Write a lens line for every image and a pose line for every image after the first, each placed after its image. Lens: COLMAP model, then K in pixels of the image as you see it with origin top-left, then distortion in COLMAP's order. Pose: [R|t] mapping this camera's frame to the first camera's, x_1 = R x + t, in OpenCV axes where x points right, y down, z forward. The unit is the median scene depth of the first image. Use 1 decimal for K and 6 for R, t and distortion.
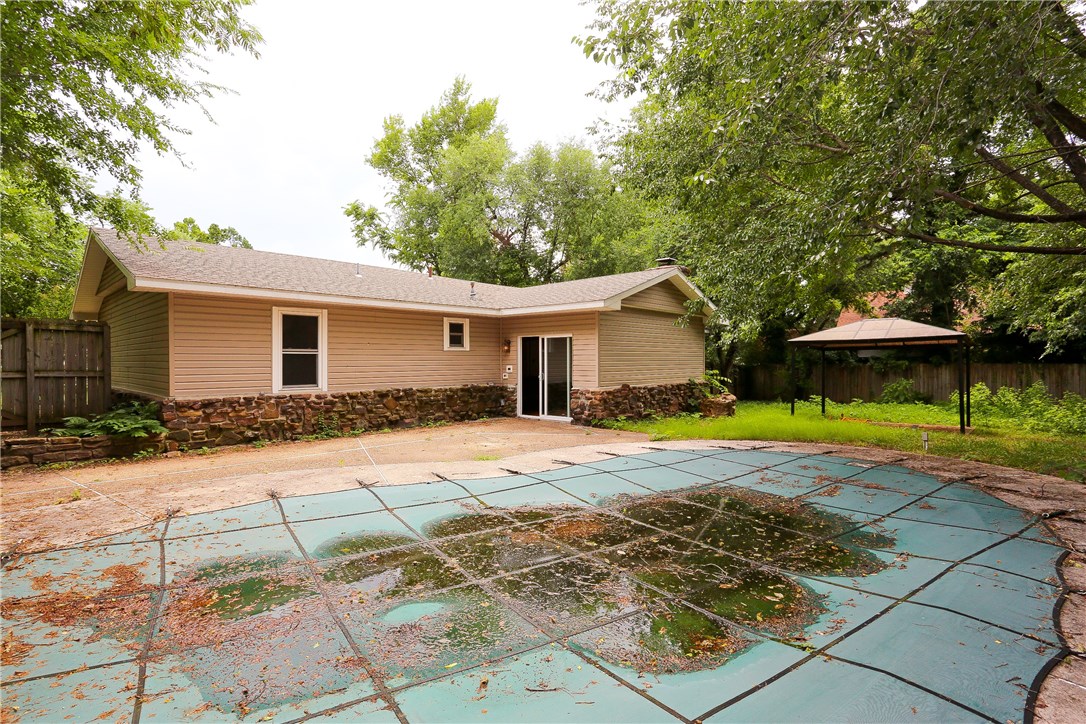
lens RADIAL K [[525.6, 0, 539.3], [0, 525.6, 362.1], [0, 0, 1]] dist [-0.069969, 0.029401]
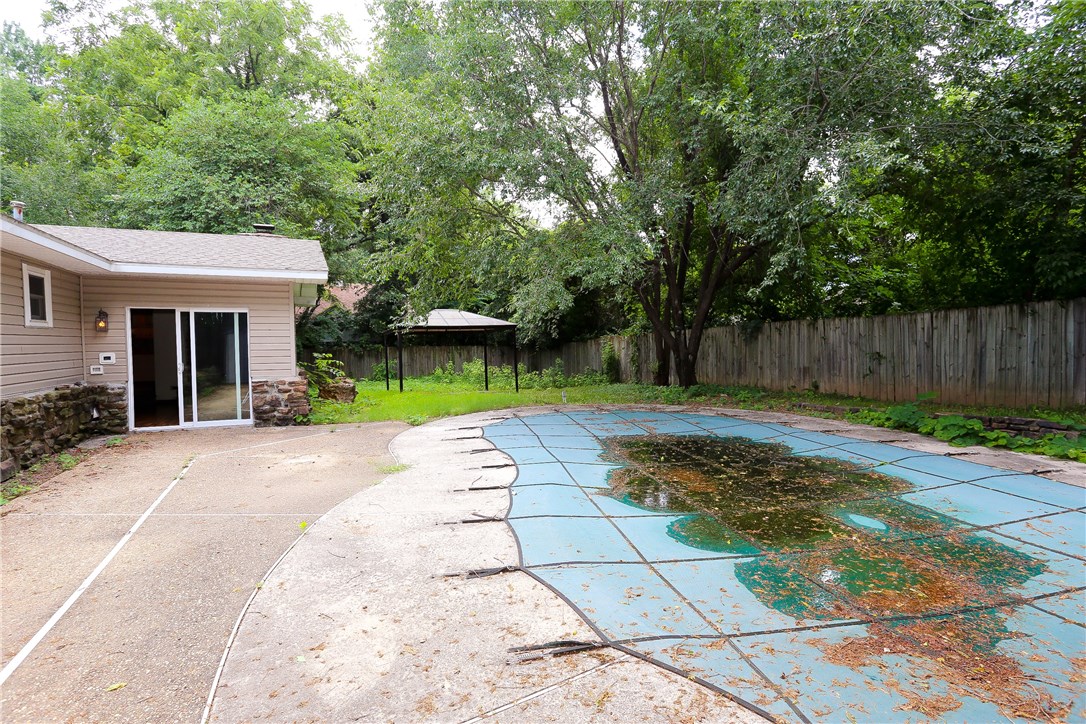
lens RADIAL K [[525.6, 0, 537.2], [0, 525.6, 359.8], [0, 0, 1]] dist [-0.069969, 0.029401]
pose [[0.382557, -0.029644, 0.923456, -0.420071], [0.008076, 0.999554, 0.028742, 0.001683], [-0.923896, -0.003538, 0.382626, 0.297661]]
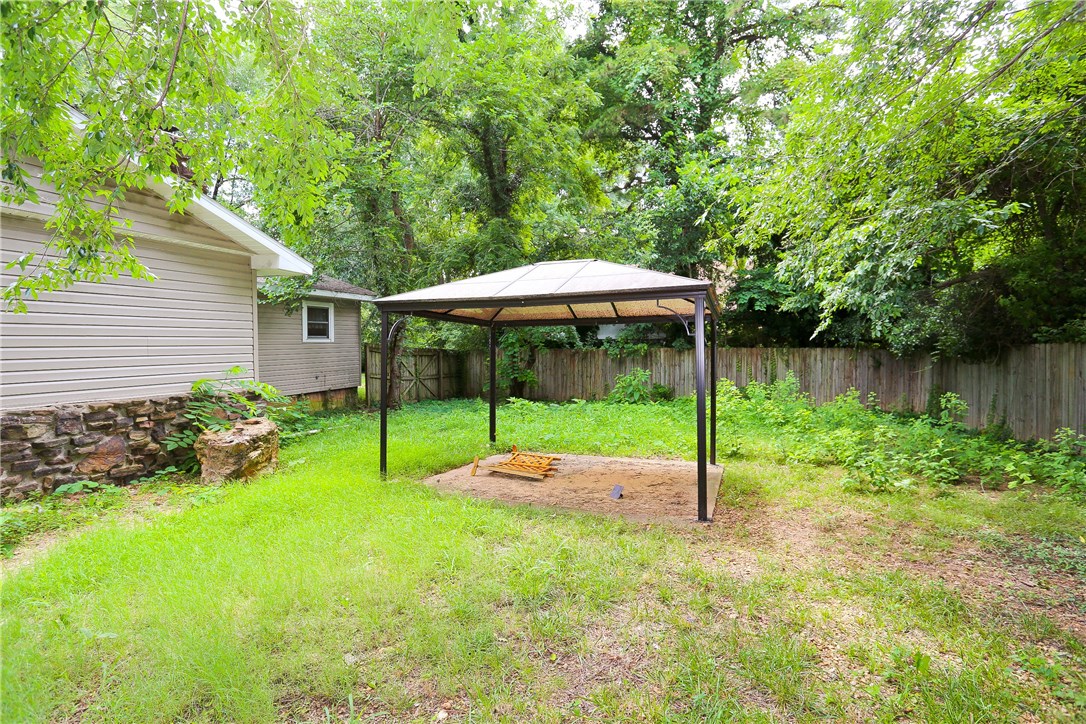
lens RADIAL K [[525.6, 0, 546.6], [0, 525.6, 354.4], [0, 0, 1]] dist [-0.069969, 0.029401]
pose [[0.921286, -0.007931, 0.388804, 0.430417], [0.000813, 0.999829, 0.018468, -0.003062], [-0.388884, -0.016698, 0.921135, 0.517961]]
